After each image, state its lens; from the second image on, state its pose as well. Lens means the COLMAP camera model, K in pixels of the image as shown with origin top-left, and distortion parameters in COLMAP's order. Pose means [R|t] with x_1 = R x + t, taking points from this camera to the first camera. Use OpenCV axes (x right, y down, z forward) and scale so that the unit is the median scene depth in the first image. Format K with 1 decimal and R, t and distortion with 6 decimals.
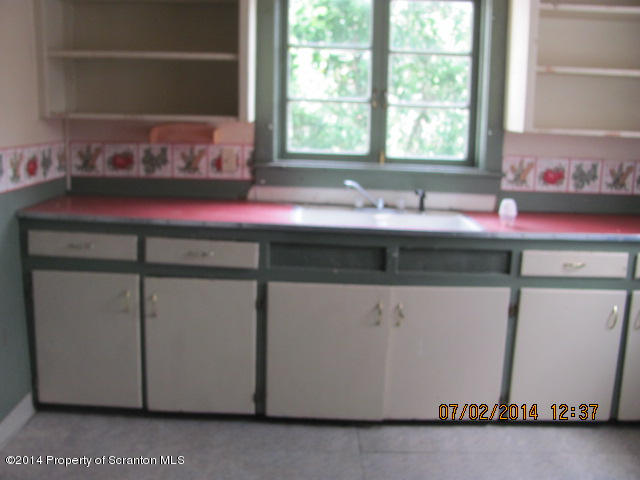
lens RADIAL K [[659.5, 0, 320.0], [0, 659.5, 240.0], [0, 0, 1]] dist [-0.154973, -0.002226]
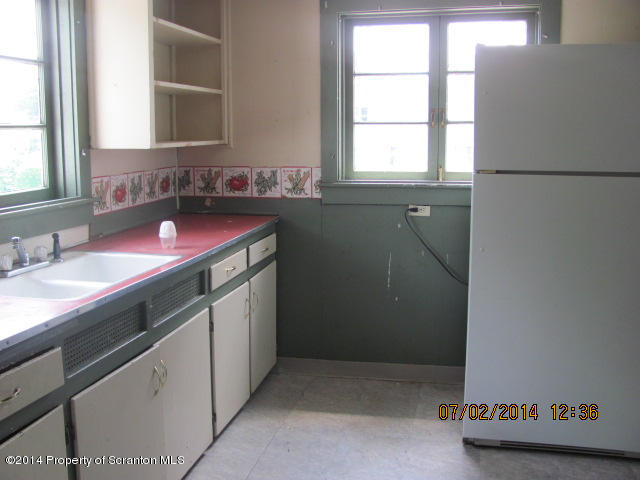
lens RADIAL K [[659.5, 0, 320.0], [0, 659.5, 240.0], [0, 0, 1]] dist [-0.154973, -0.002226]
pose [[0.221571, -0.181509, 0.958103, -0.509126], [0.190123, 0.971710, 0.140119, -0.110943], [-0.956431, 0.151111, 0.249811, 0.489092]]
